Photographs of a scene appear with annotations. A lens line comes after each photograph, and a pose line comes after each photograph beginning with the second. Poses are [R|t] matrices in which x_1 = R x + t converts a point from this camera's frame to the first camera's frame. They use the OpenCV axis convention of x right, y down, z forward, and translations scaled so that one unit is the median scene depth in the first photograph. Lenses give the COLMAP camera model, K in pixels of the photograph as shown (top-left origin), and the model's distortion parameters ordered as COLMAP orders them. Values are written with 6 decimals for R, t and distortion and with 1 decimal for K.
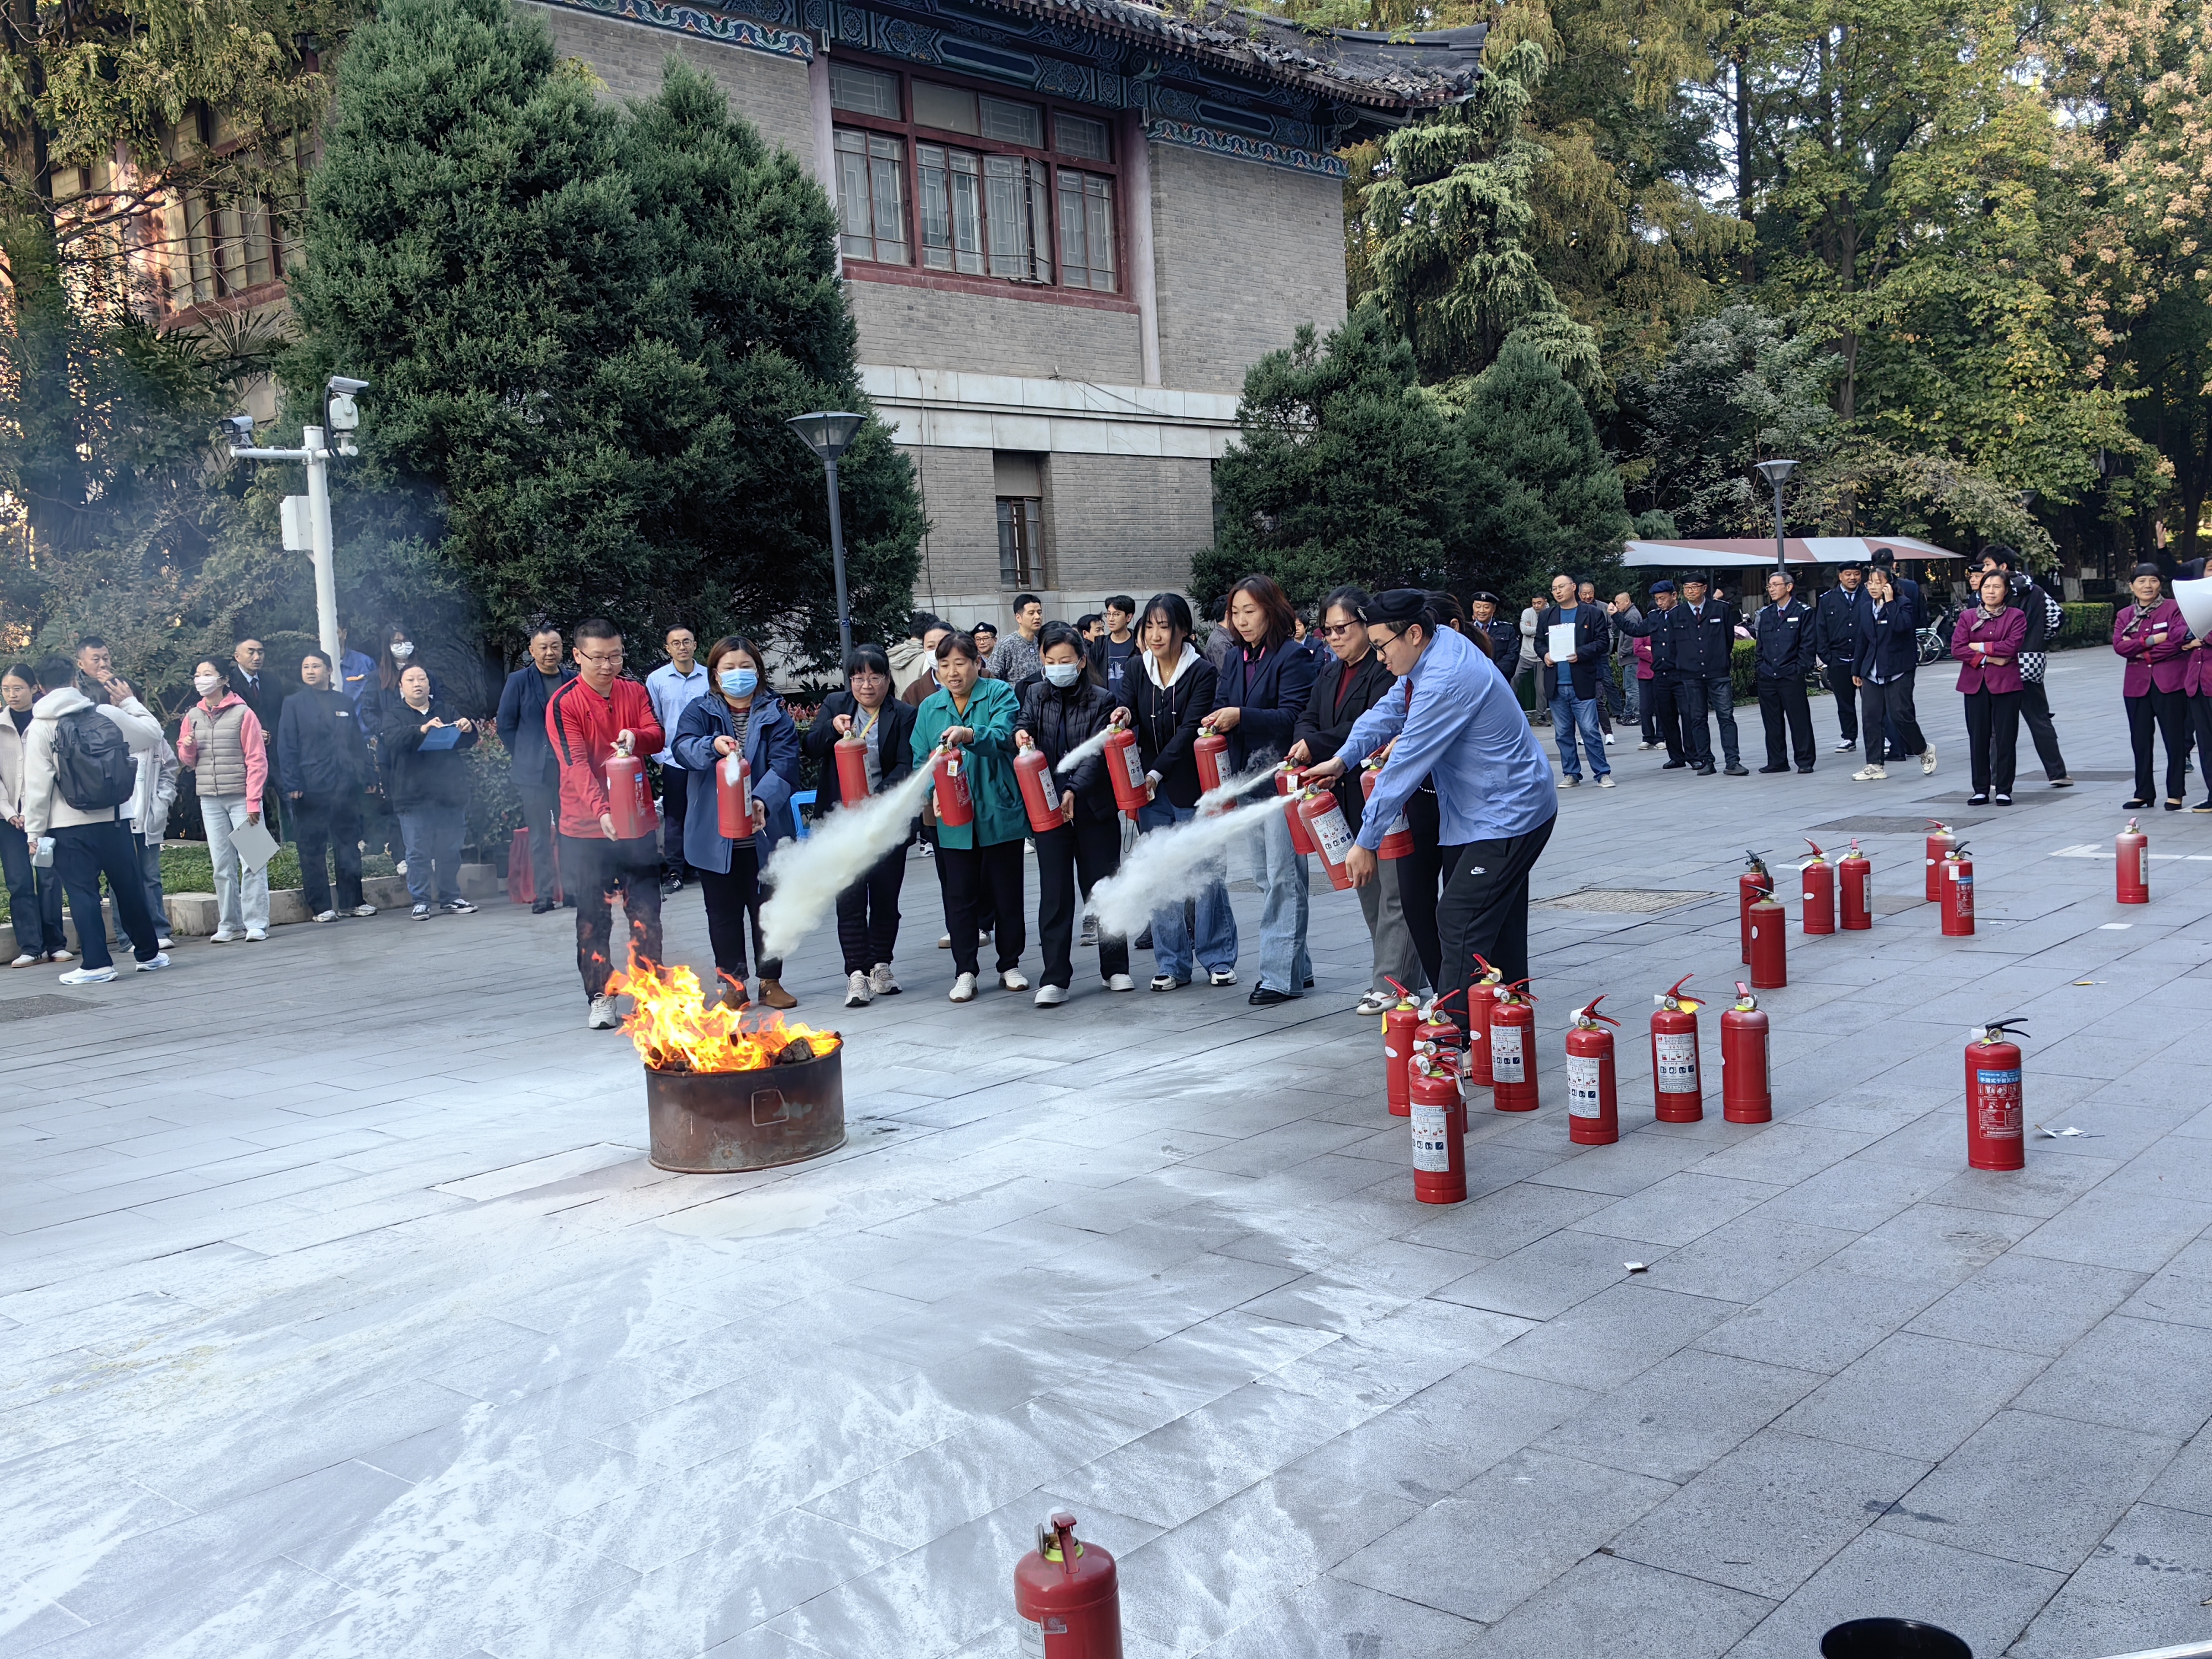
lens RADIAL K [[2039.8, 0, 1107.5], [0, 2039.8, 829.2], [0, 0, 1]] dist [-0.011735, 0.000000]
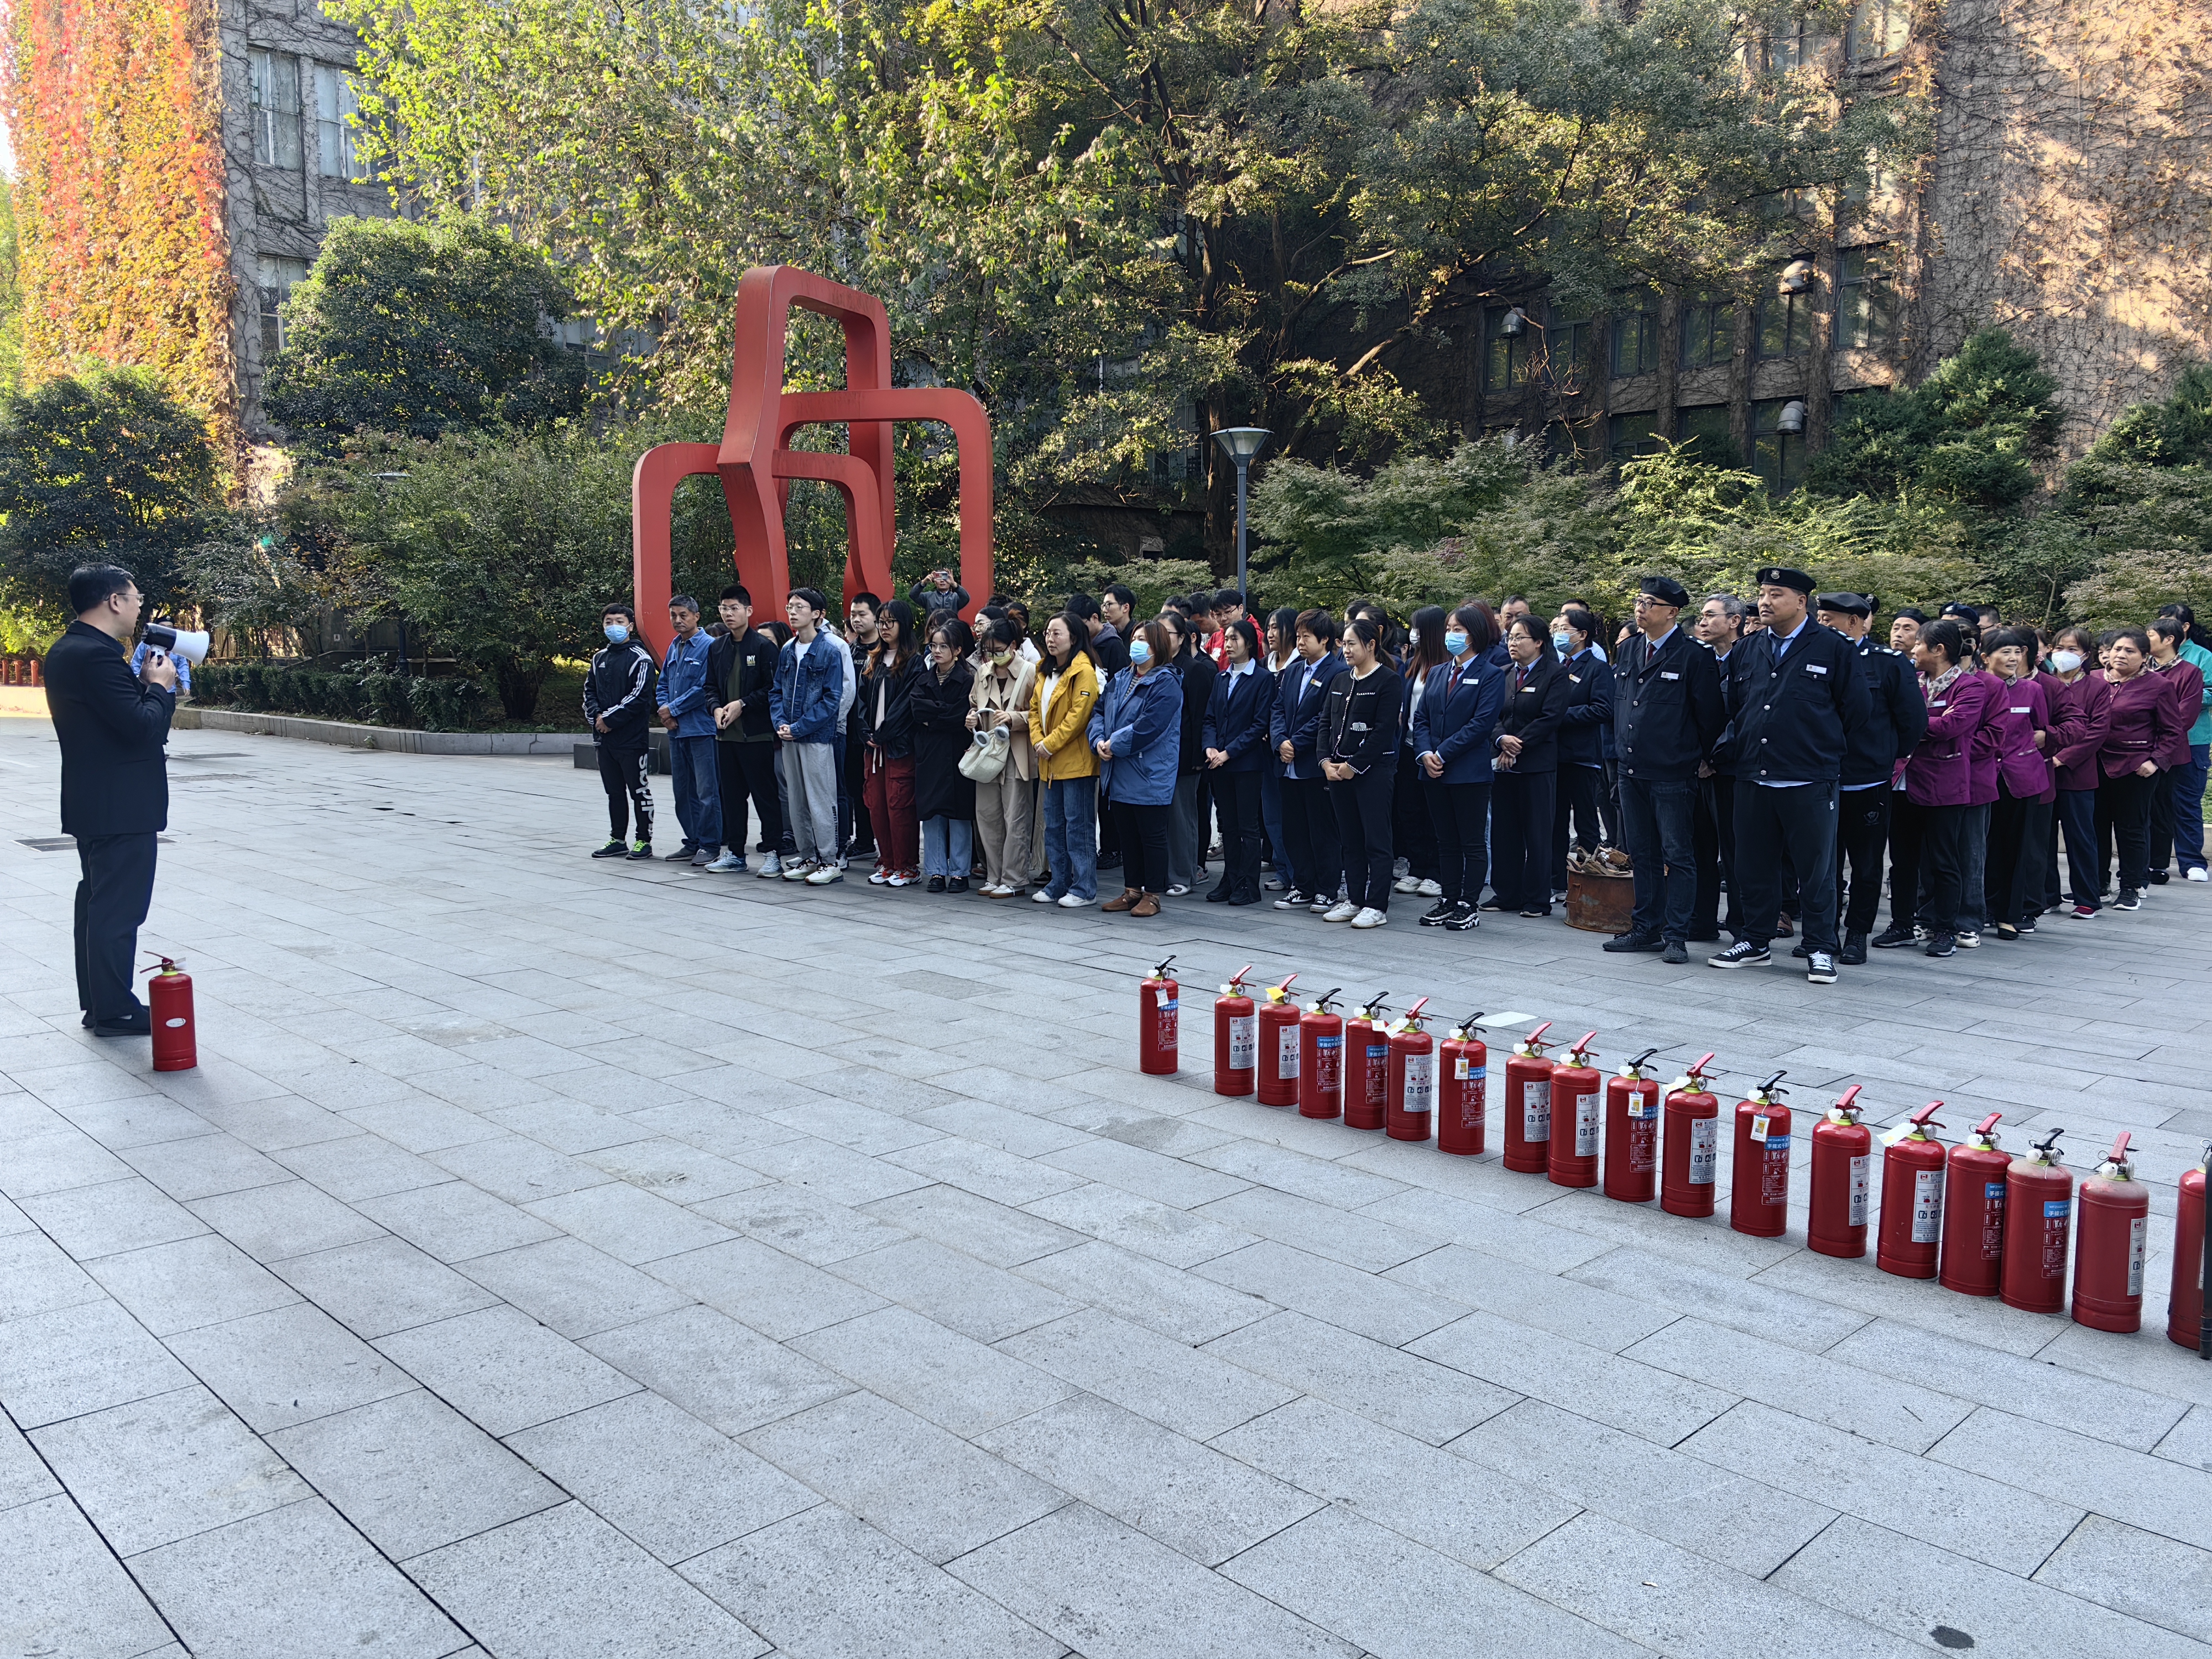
lens RADIAL K [[1727.1, 0, 1108.2], [0, 1727.1, 828.2], [0, 0, 1]] dist [0.006959, 0.001245]
pose [[-0.054004, 0.171710, -0.983666, 1.330200], [-0.078732, 0.981305, 0.175620, -0.195821], [0.995432, 0.086930, -0.039476, 1.232637]]
